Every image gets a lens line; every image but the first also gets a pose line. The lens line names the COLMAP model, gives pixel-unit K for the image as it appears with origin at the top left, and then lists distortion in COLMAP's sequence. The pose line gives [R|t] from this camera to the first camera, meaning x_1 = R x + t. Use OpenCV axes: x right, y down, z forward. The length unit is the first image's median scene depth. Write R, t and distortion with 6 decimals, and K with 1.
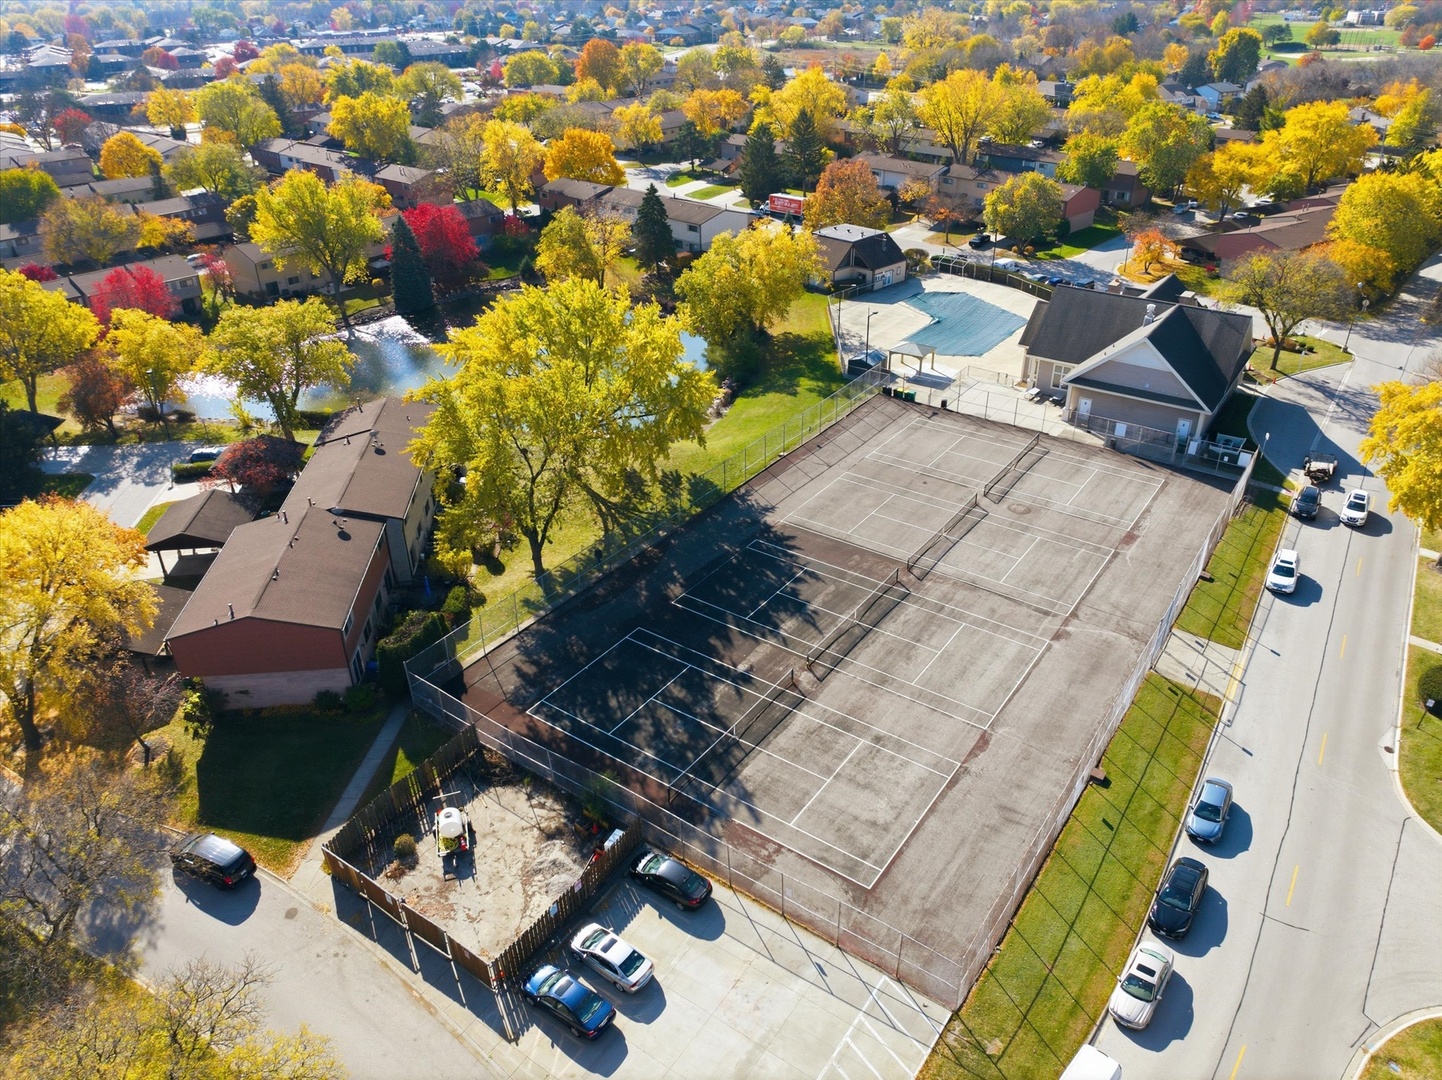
lens RADIAL K [[1012.1, 0, 721.0], [0, 1012.1, 540.0], [0, 0, 1]] dist [-0.045710, -0.001712]
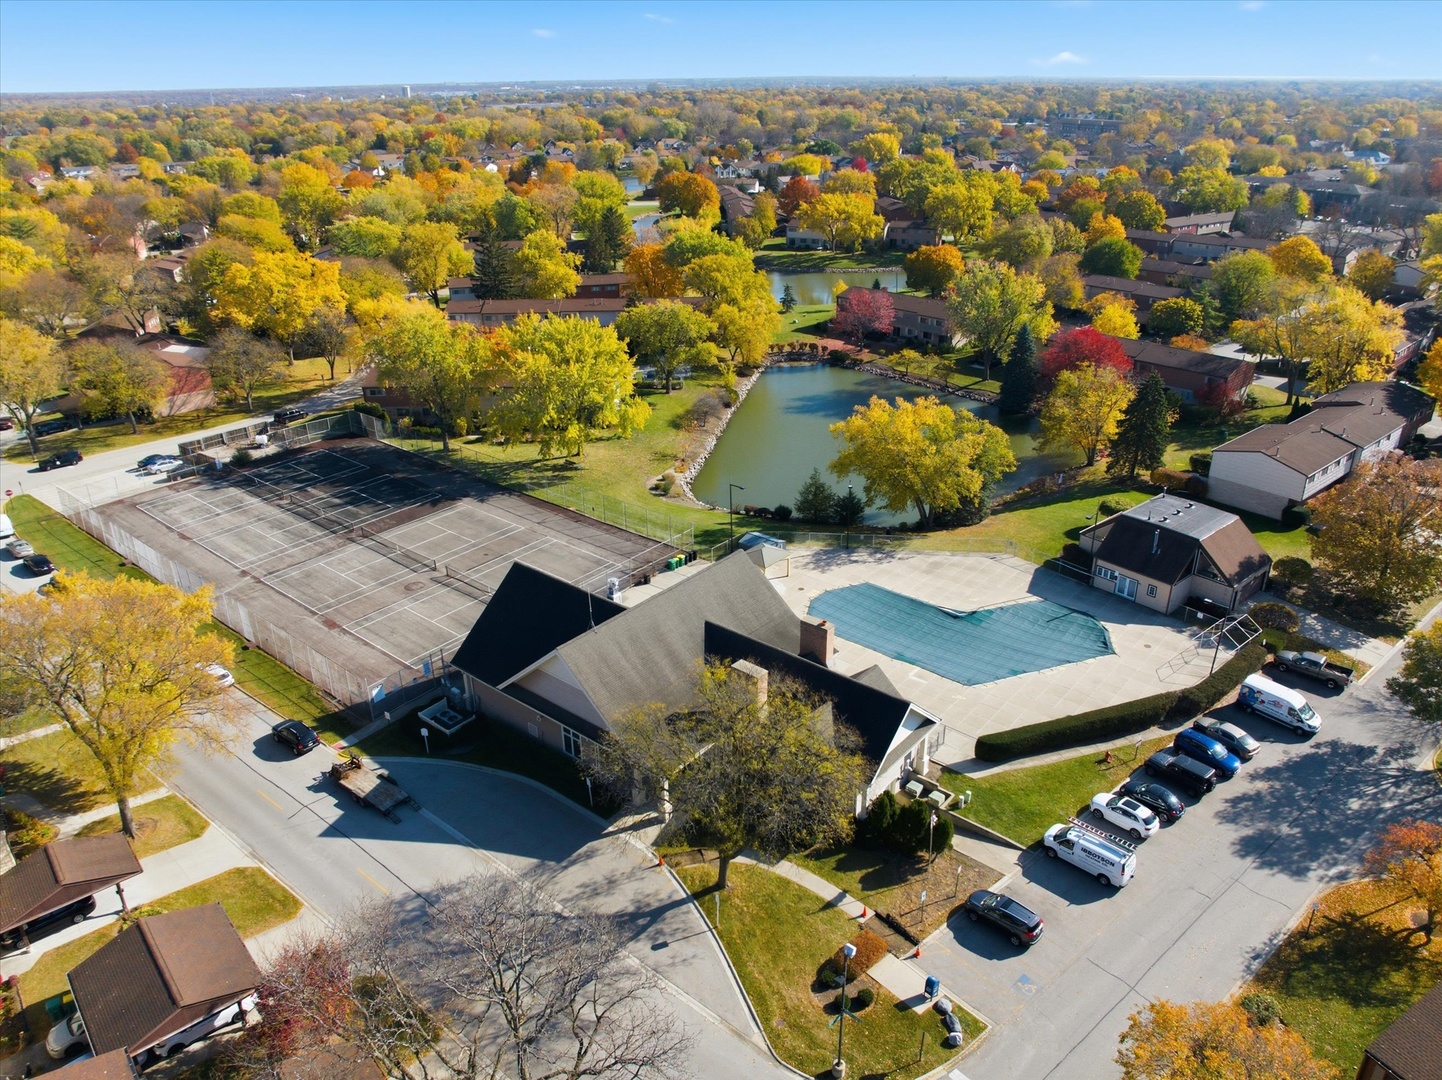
lens RADIAL K [[1012.1, 0, 721.0], [0, 1012.1, 540.0], [0, 0, 1]] dist [-0.045710, -0.001712]
pose [[-0.075680, 0.433596, -0.897924, 1.274360], [-0.488952, 0.768673, 0.412393, -0.712753], [0.869022, 0.470252, 0.153834, 1.105291]]
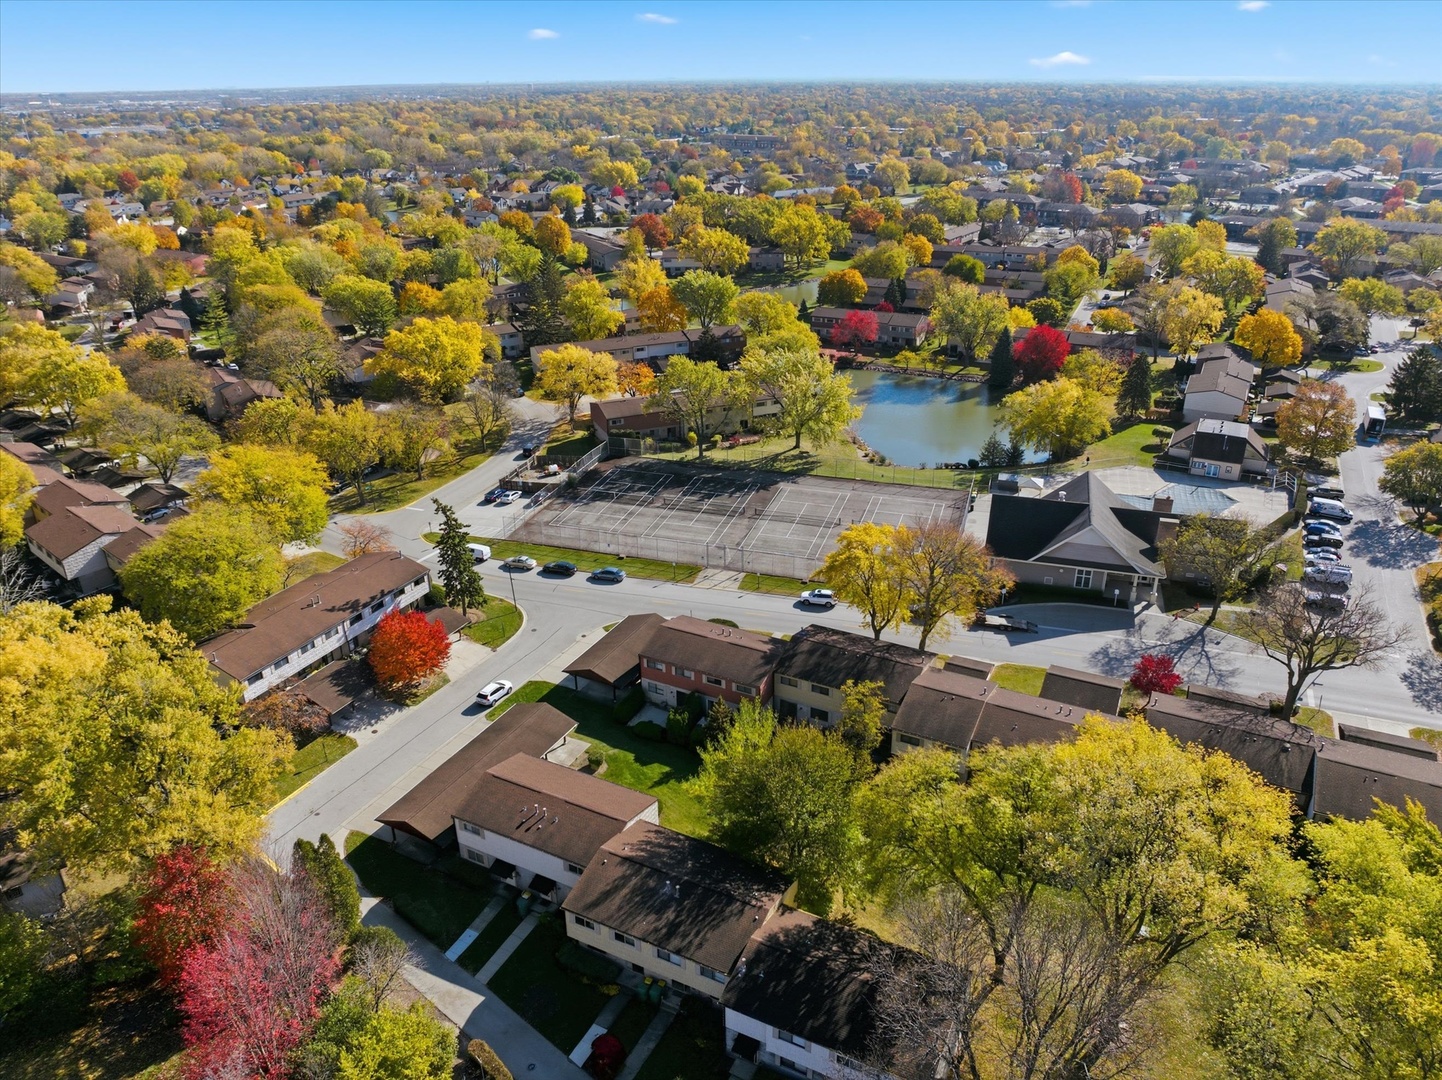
lens RADIAL K [[1012.1, 0, 721.0], [0, 1012.1, 540.0], [0, 0, 1]] dist [-0.045710, -0.001712]
pose [[0.308942, 0.411197, -0.857597, 1.716804], [-0.472640, 0.848860, 0.236743, -0.330623], [0.825328, 0.332195, 0.456597, 0.039323]]
